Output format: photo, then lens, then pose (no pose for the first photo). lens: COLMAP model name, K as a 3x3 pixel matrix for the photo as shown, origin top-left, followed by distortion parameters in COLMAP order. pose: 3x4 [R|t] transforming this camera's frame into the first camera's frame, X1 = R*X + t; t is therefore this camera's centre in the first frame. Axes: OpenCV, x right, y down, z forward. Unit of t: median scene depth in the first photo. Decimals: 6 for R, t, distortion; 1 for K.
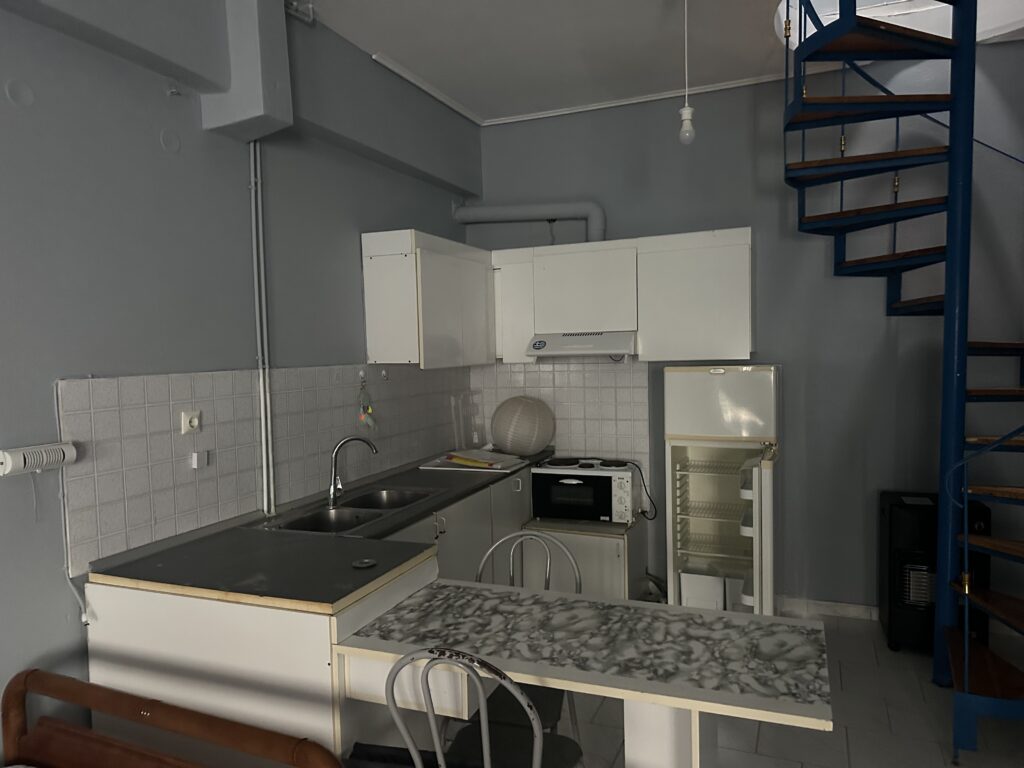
lens RADIAL K [[703.5, 0, 511.0], [0, 703.5, 388.0], [0, 0, 1]] dist [0.092888, -0.115938]
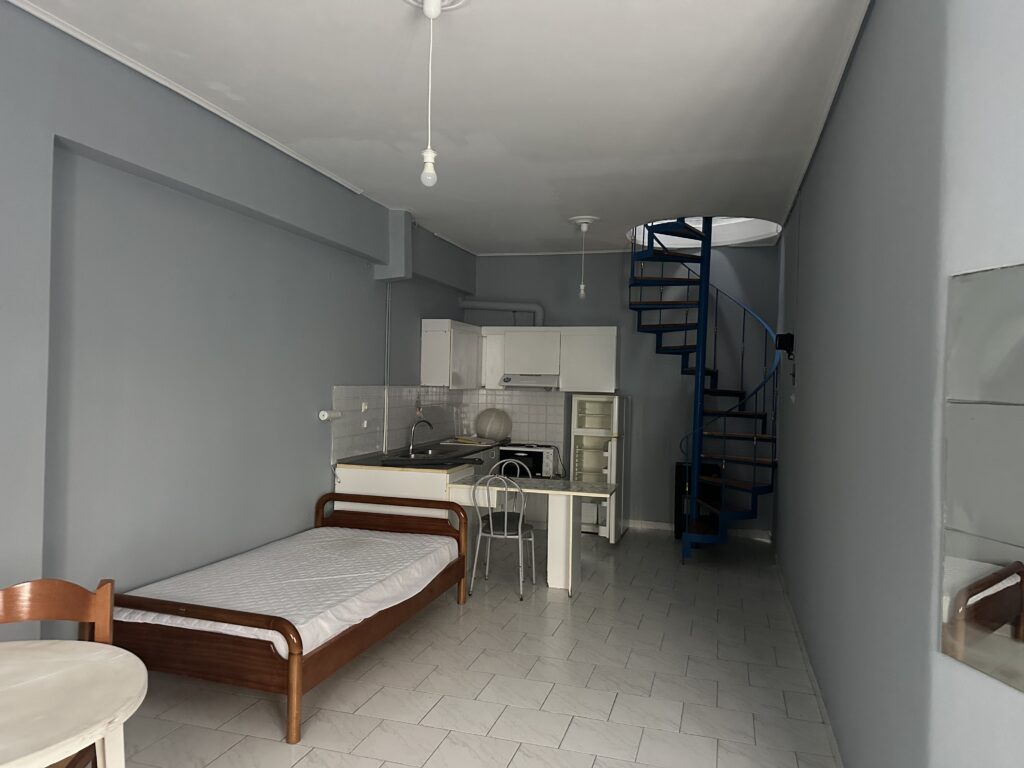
lens RADIAL K [[701.7, 0, 512.0], [0, 701.7, 384.0], [0, 0, 1]] dist [0.083357, -0.112194]
pose [[0.993119, 0.048131, 0.106761, -0.152763], [-0.042483, 0.997607, -0.054556, 0.052538], [-0.109132, 0.049645, 0.992787, -0.886677]]
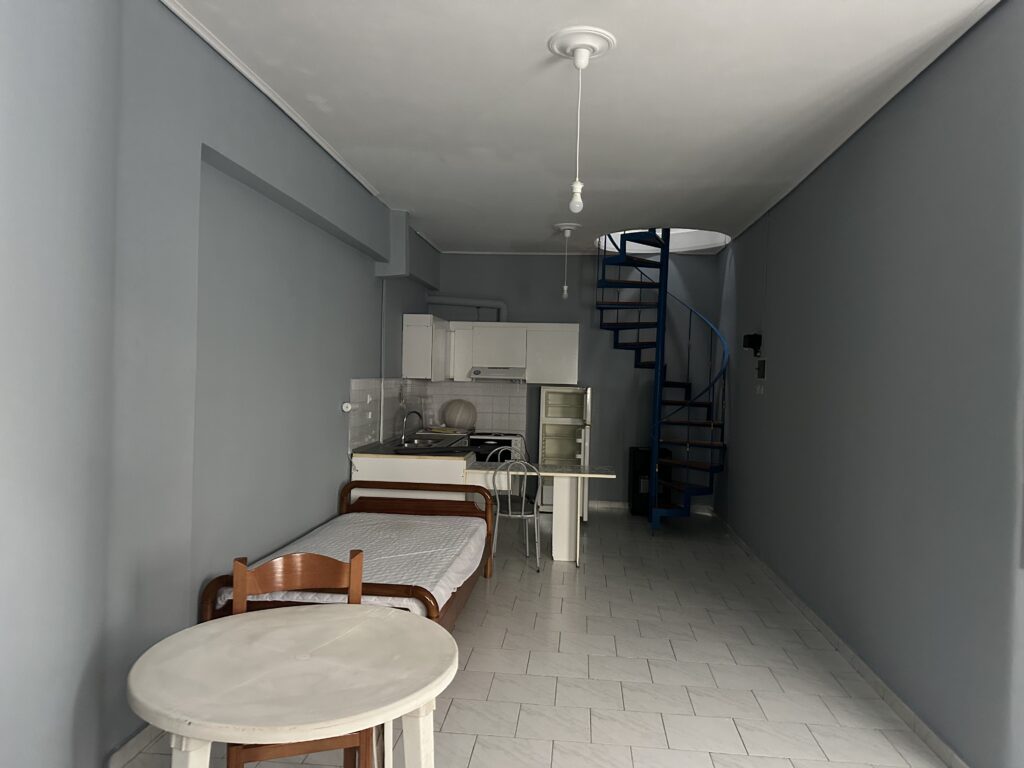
lens RADIAL K [[703.5, 0, 511.0], [0, 703.5, 388.0], [0, 0, 1]] dist [0.092888, -0.115938]
pose [[0.954841, 0.043548, 0.293907, -0.471094], [-0.032532, 0.998577, -0.042268, 0.064991], [-0.295330, 0.030798, 0.954899, -0.954251]]
